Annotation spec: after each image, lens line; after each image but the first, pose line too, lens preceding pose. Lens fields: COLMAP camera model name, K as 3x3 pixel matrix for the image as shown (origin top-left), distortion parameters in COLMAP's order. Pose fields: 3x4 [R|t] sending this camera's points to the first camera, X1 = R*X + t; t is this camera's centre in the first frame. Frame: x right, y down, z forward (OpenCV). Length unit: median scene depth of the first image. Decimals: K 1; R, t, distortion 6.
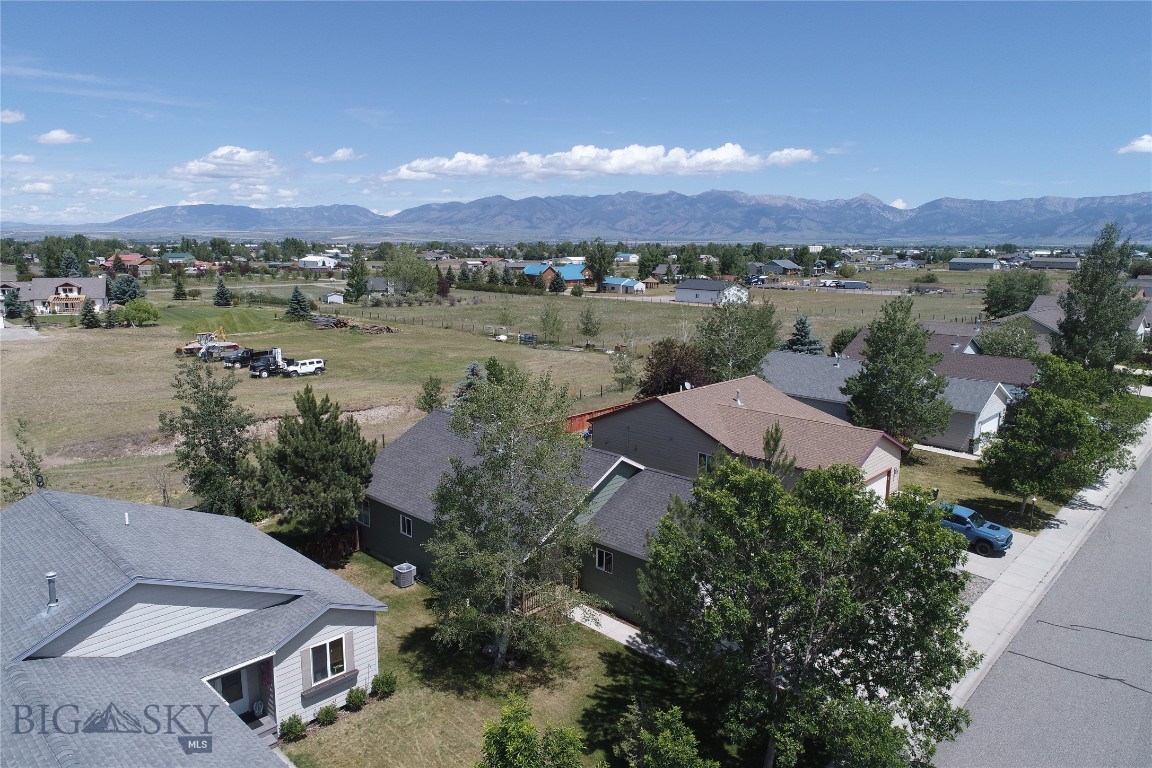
lens RADIAL K [[769.5, 0, 574.0], [0, 769.5, 387.3], [0, 0, 1]] dist [-0.004467, 0.002648]
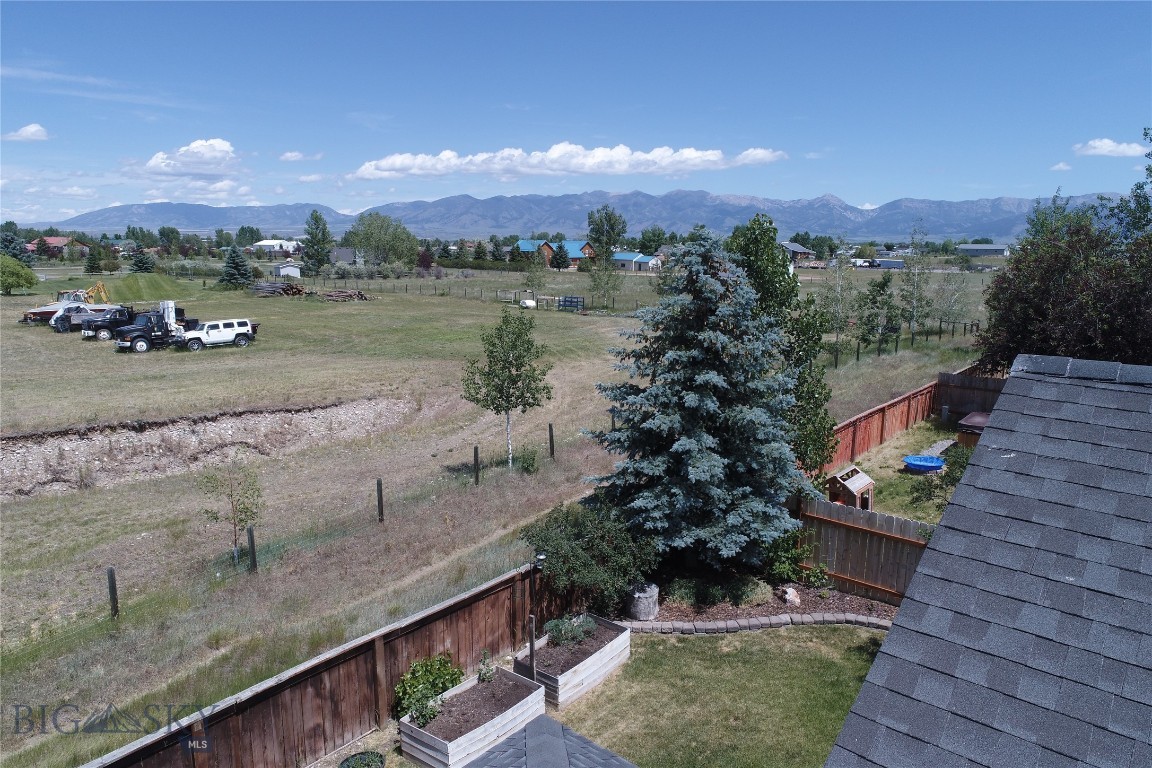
lens RADIAL K [[769.5, 0, 574.0], [0, 769.5, 387.3], [0, 0, 1]] dist [-0.004467, 0.002648]
pose [[0.999068, -0.007417, 0.042527, -0.107262], [0.007392, 0.999972, 0.000736, 0.013577], [-0.042531, -0.000421, 0.999095, 0.402236]]
